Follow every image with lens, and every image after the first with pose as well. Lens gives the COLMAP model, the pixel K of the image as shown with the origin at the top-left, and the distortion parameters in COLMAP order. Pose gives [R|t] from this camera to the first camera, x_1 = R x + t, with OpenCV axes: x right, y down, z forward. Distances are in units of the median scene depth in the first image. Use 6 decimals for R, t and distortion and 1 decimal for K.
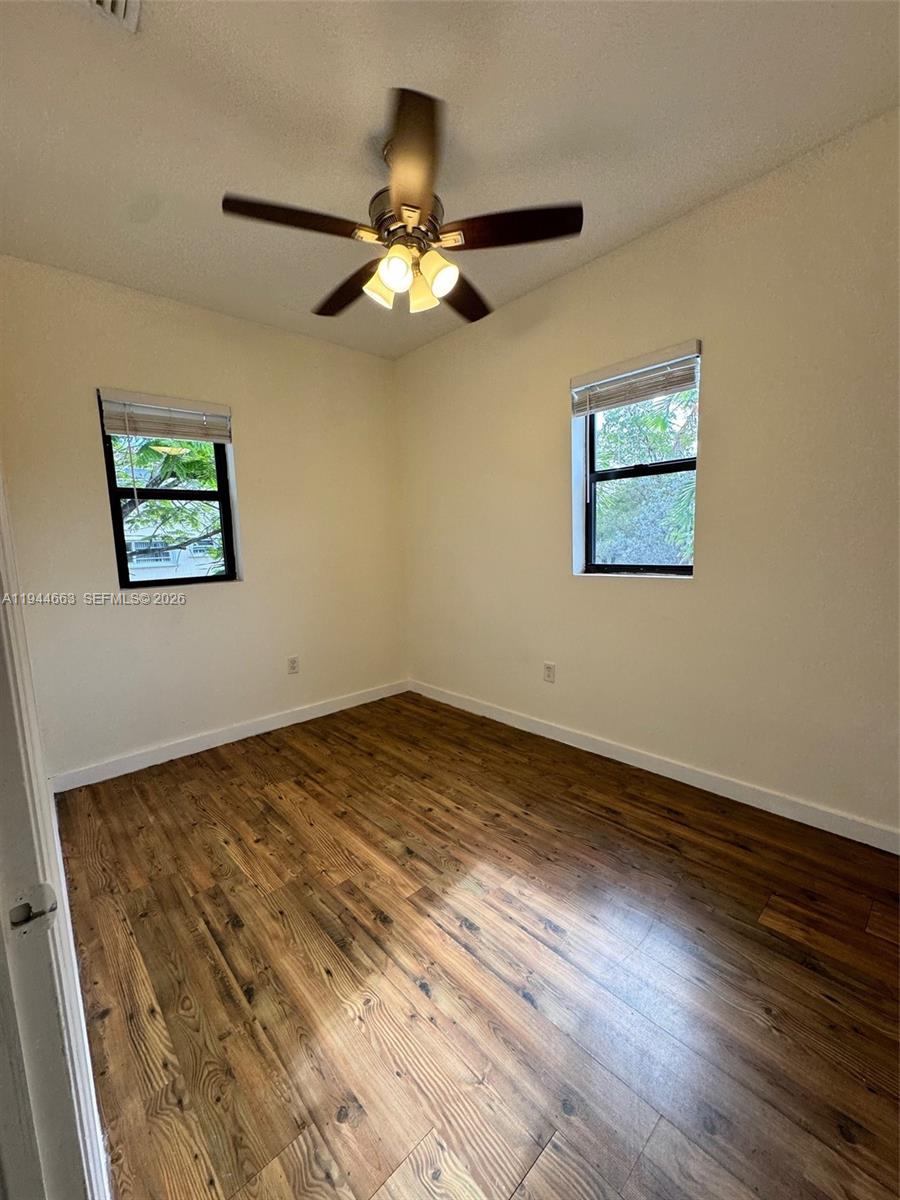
lens RADIAL K [[480.7, 0, 452.4], [0, 480.7, 600.1], [0, 0, 1]] dist [-0.000473, 0.000392]
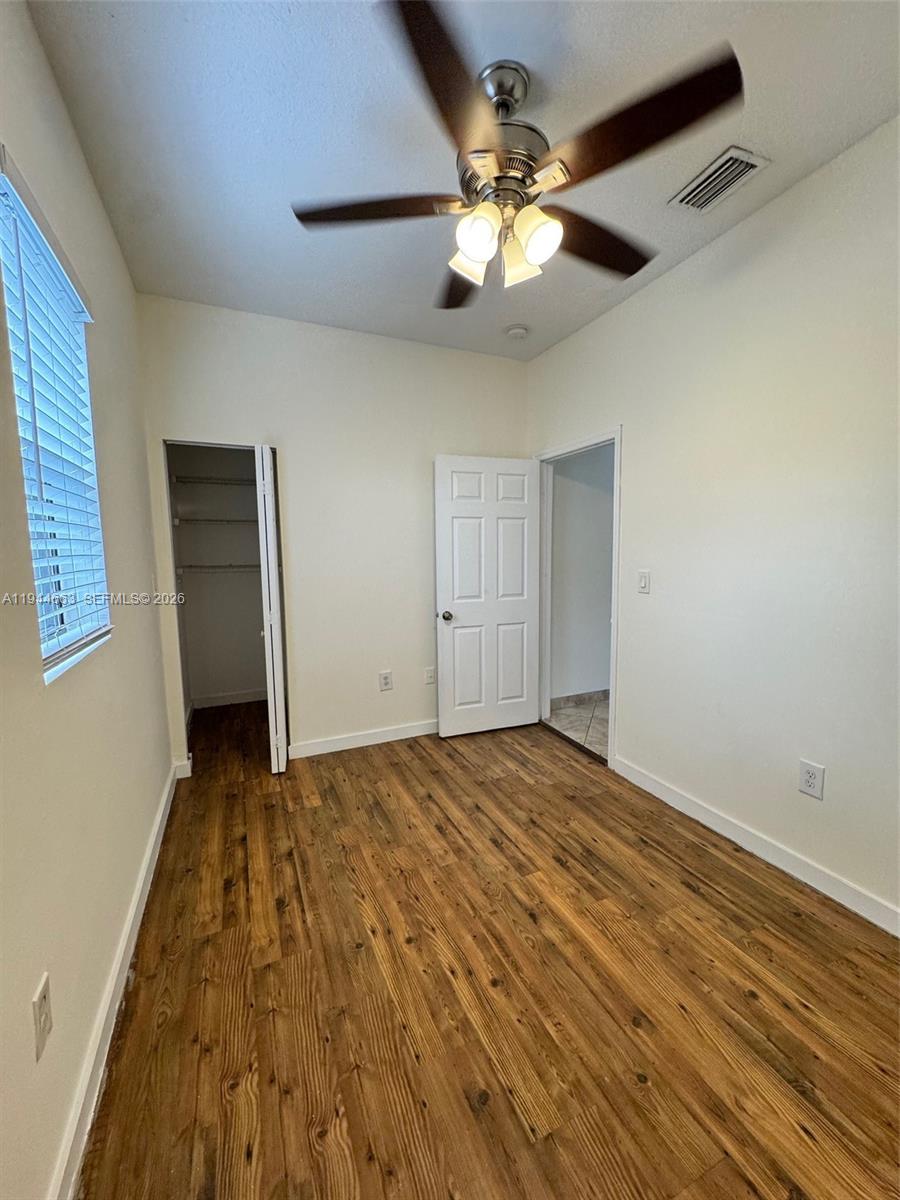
lens RADIAL K [[480.7, 0, 452.4], [0, 480.7, 600.1], [0, 0, 1]] dist [-0.000473, 0.000392]
pose [[-0.947434, 0.011078, 0.319760, -0.236574], [0.082840, 0.973815, 0.211713, -0.239651], [-0.309042, 0.227073, -0.923543, 1.727214]]
